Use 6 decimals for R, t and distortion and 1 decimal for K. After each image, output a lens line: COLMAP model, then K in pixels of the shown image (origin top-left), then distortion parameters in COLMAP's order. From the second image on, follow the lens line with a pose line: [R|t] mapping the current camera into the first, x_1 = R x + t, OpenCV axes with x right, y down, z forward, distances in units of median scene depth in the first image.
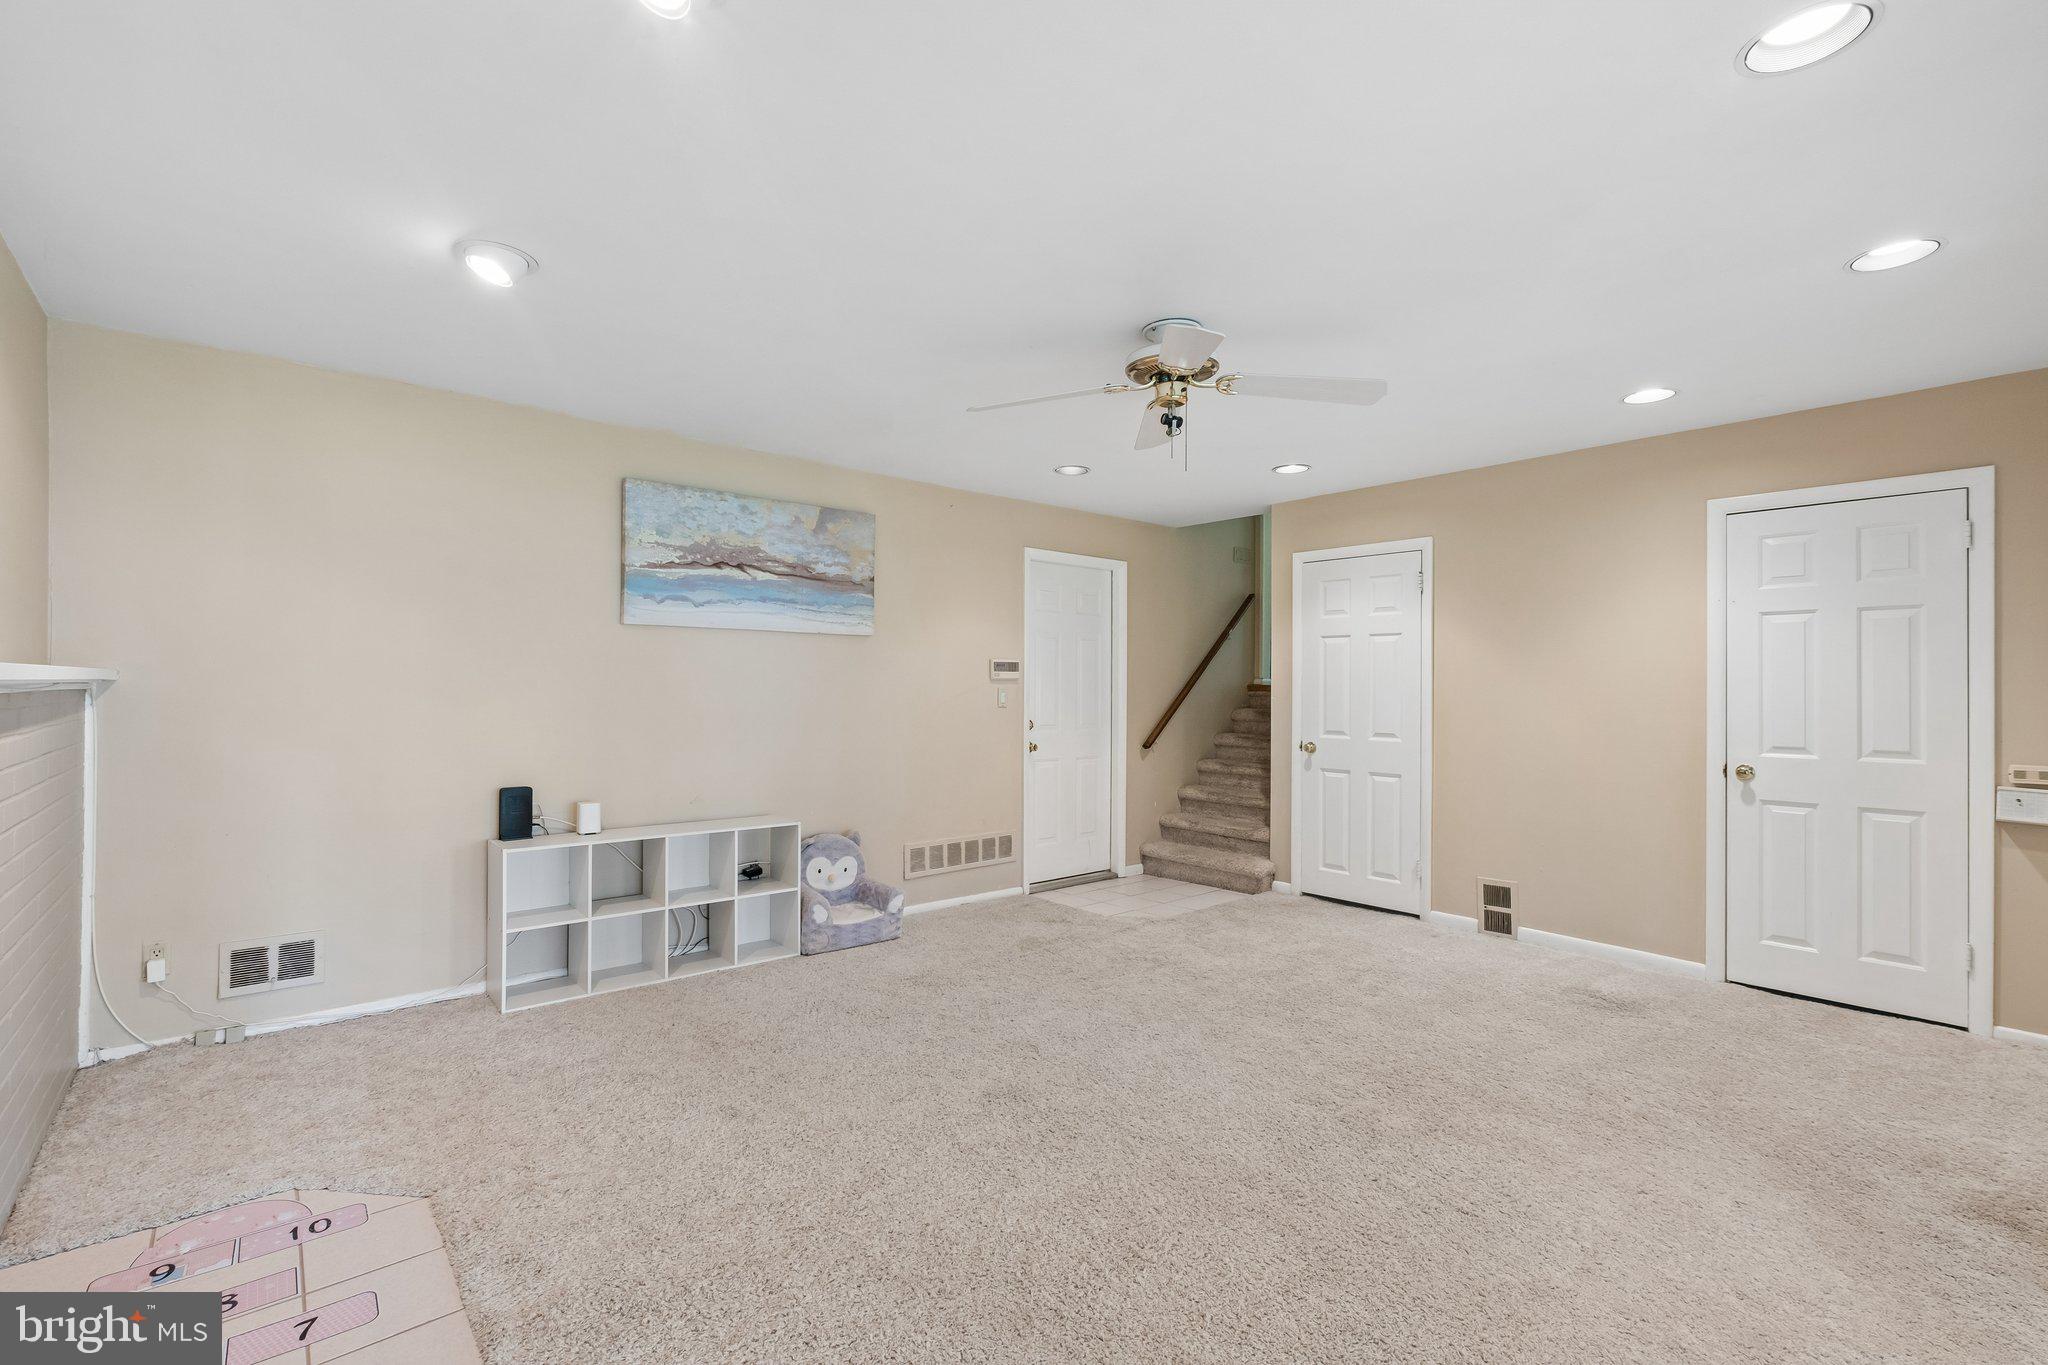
lens RADIAL K [[905.0, 0, 1033.7], [0, 905.0, 679.4], [0, 0, 1]] dist [-0.001711, 0.000322]
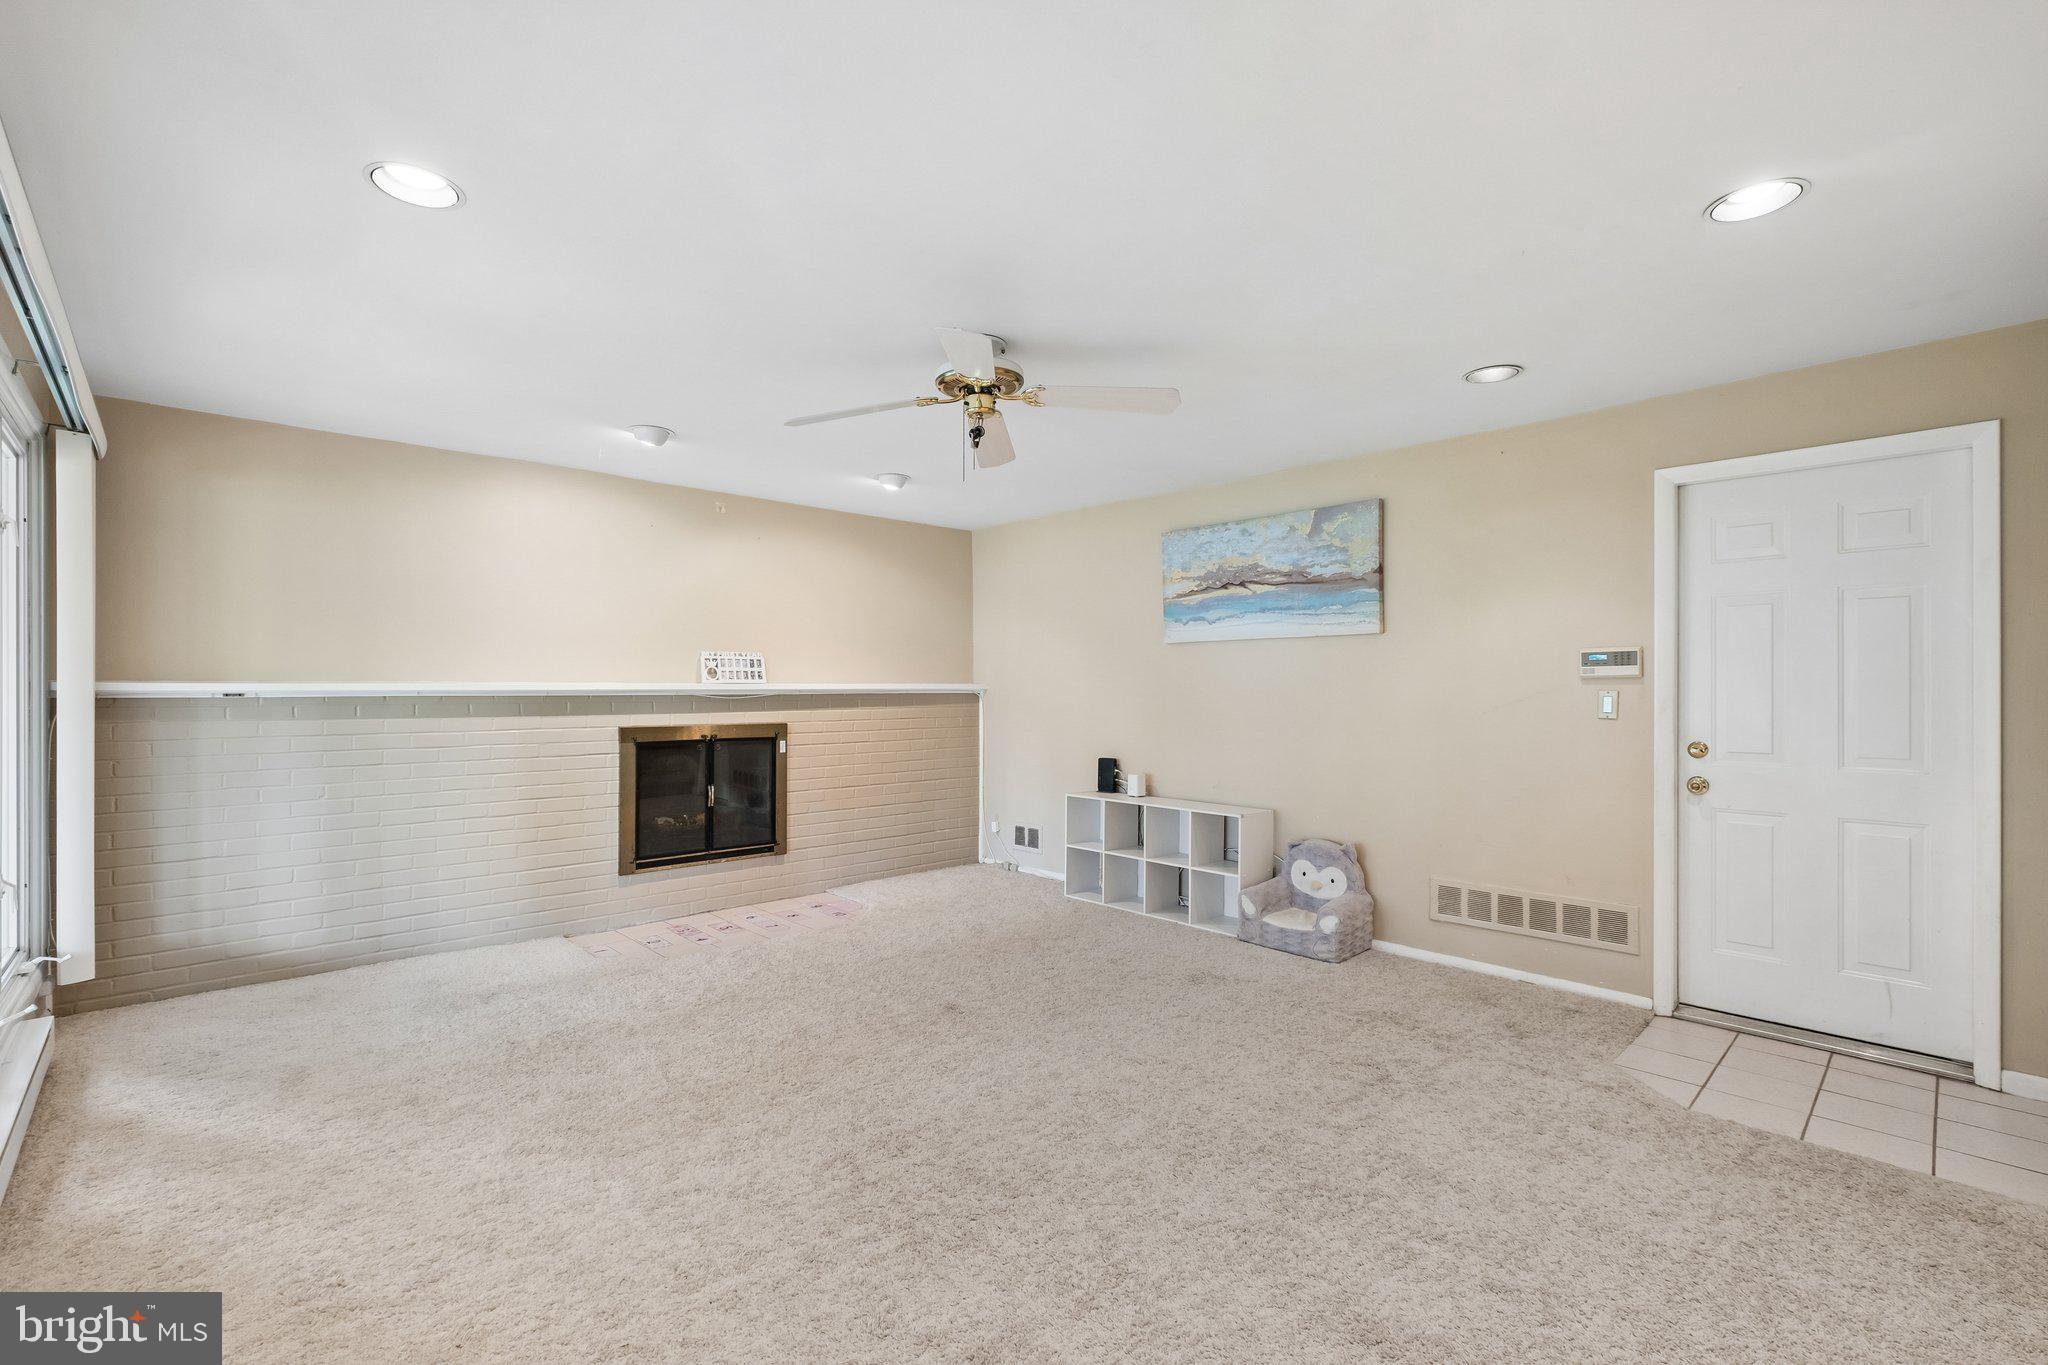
lens RADIAL K [[905.0, 0, 980.1], [0, 905.0, 681.4], [0, 0, 1]] dist [-0.001711, 0.000322]
pose [[0.011041, -0.017613, -0.999784, 0.754657], [0.007638, 0.999817, -0.017530, 0.013226], [0.999910, -0.007443, 0.011174, 0.622809]]
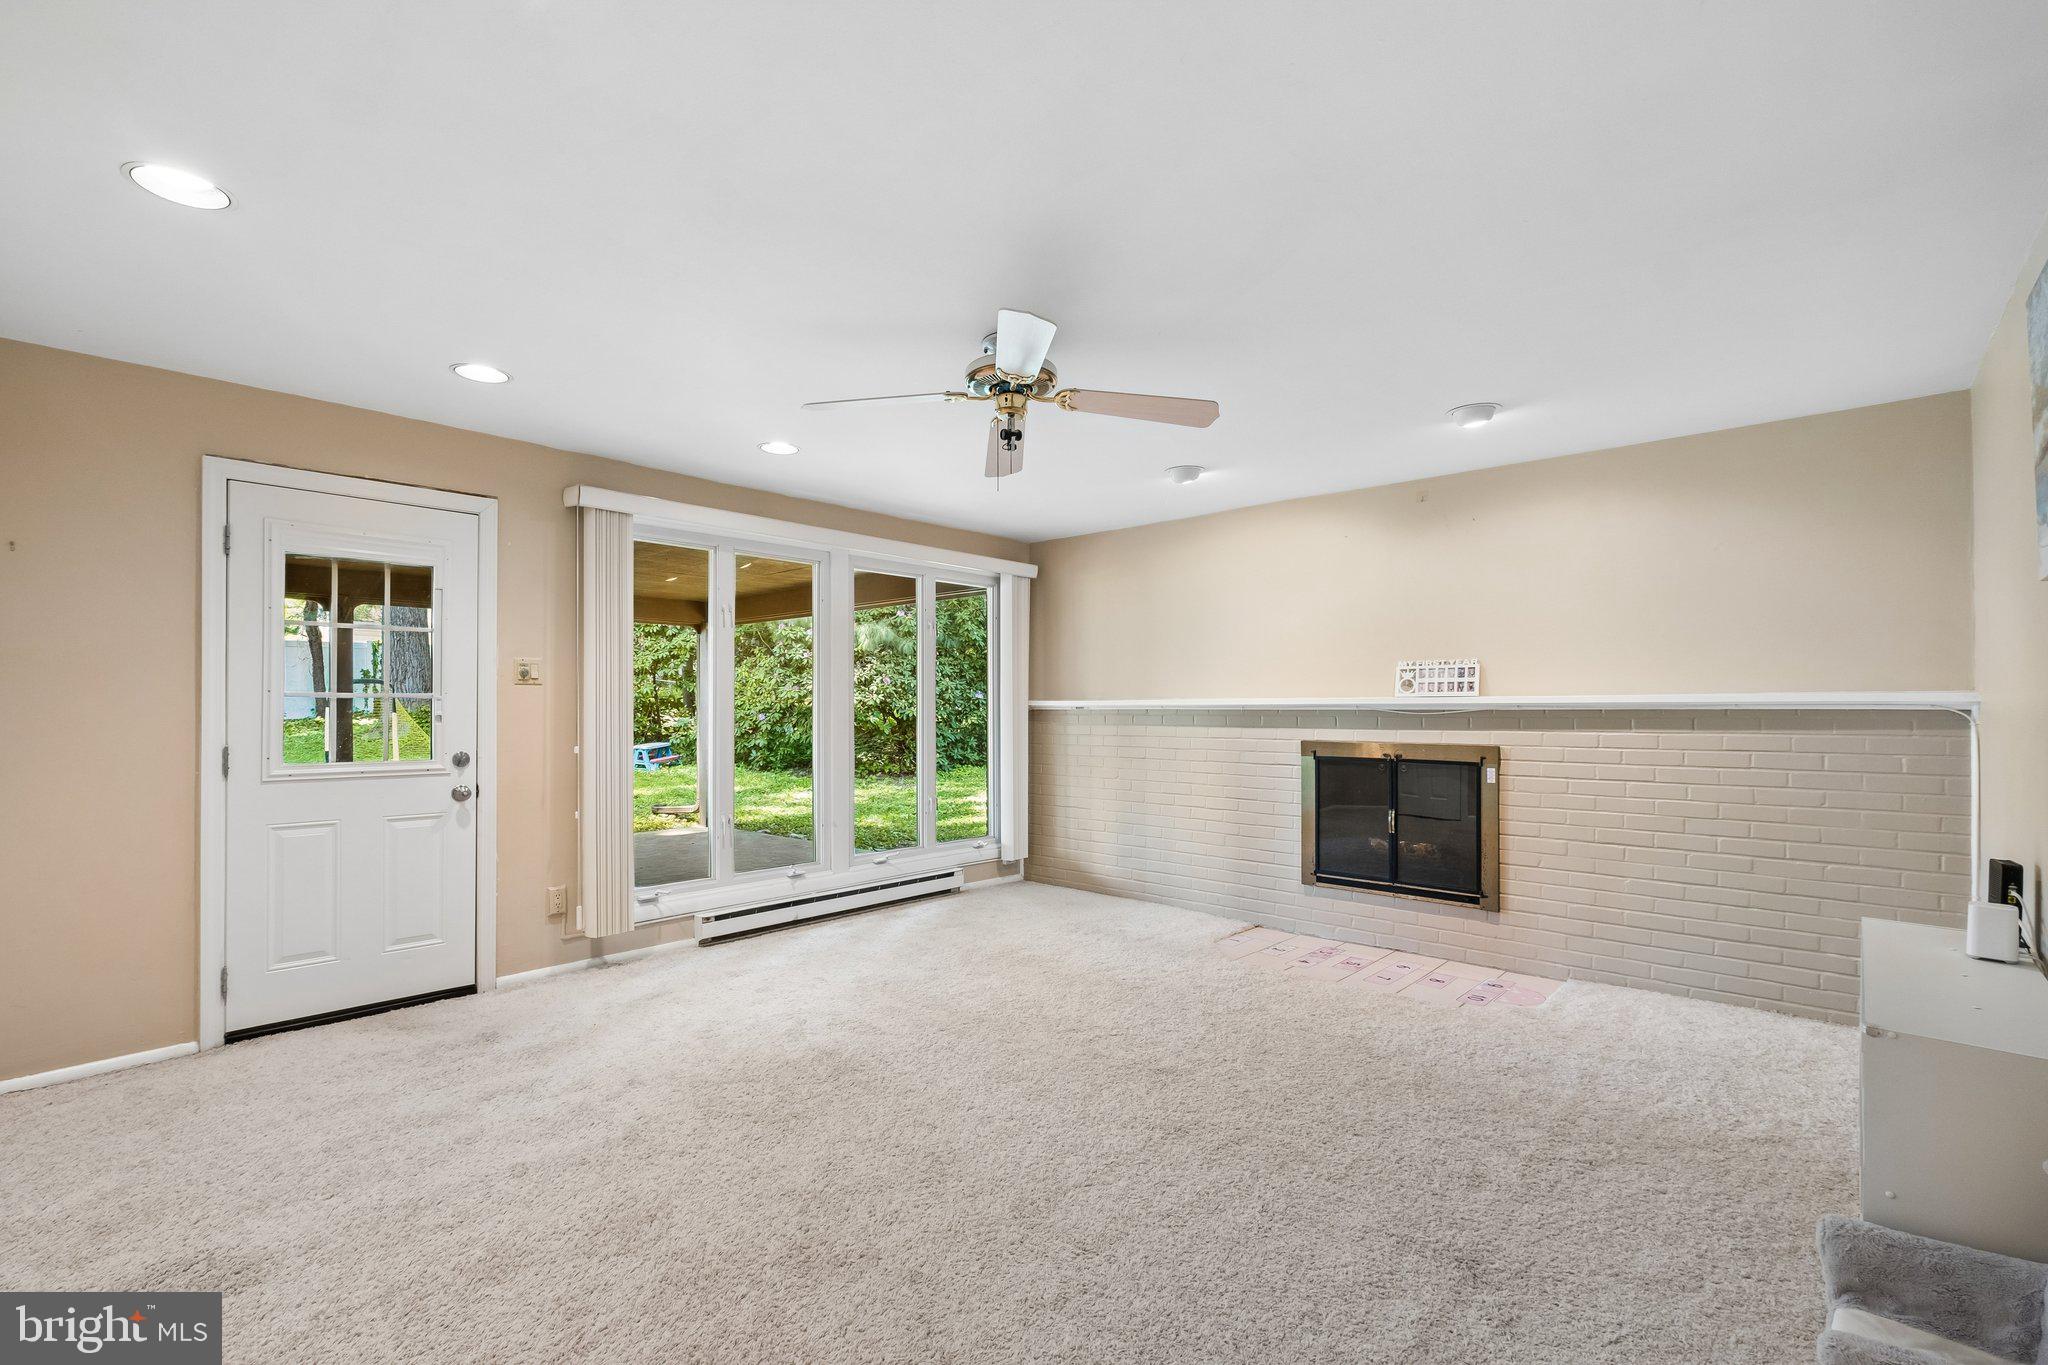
lens RADIAL K [[905.0, 0, 1006.5], [0, 905.0, 695.3], [0, 0, 1]] dist [-0.001711, 0.000322]
pose [[-0.994460, -0.009443, -0.104691, 0.167636], [-0.007297, 0.999756, -0.020866, 0.015607], [0.104863, -0.019986, -0.994286, 1.260458]]
